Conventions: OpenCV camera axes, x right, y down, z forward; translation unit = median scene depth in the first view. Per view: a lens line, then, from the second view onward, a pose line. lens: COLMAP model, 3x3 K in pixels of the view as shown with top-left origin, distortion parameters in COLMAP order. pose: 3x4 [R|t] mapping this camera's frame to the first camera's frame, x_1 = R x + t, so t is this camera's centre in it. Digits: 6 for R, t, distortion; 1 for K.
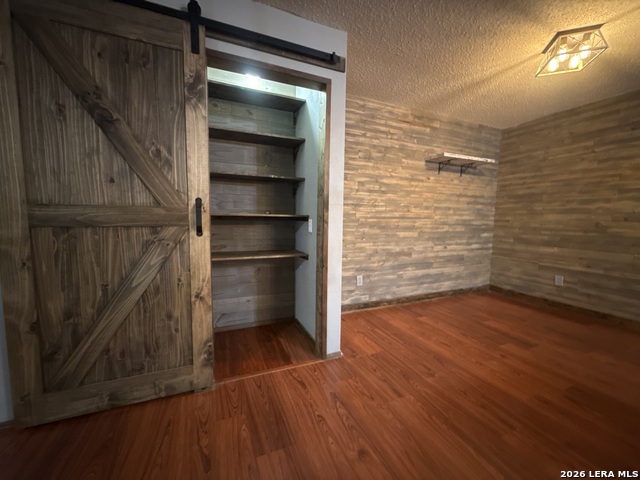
lens RADIAL K [[255.8, 0, 318.2], [0, 255.8, 240.0], [0, 0, 1]] dist [0.000820, 0.000486]
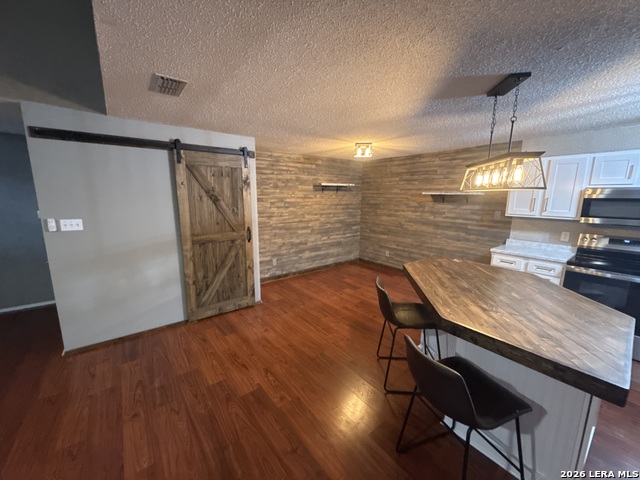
lens RADIAL K [[255.8, 0, 319.0], [0, 255.8, 240.0], [0, 0, 1]] dist [0.000820, 0.000486]
pose [[0.966194, -0.053308, 0.252244, 0.031672], [0.030047, 0.995006, 0.095187, -0.125365], [-0.256058, -0.084389, 0.962971, -0.614089]]
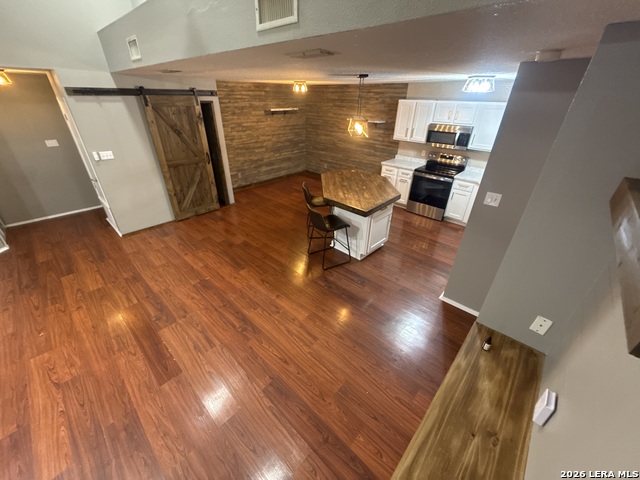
lens RADIAL K [[255.8, 0, 318.7], [0, 255.8, 239.7], [0, 0, 1]] dist [0.000820, 0.000486]
pose [[0.915022, -0.199482, 0.350630, -0.091951], [0.033982, 0.904206, 0.425742, -0.244452], [-0.401970, -0.377648, 0.834148, -1.251331]]
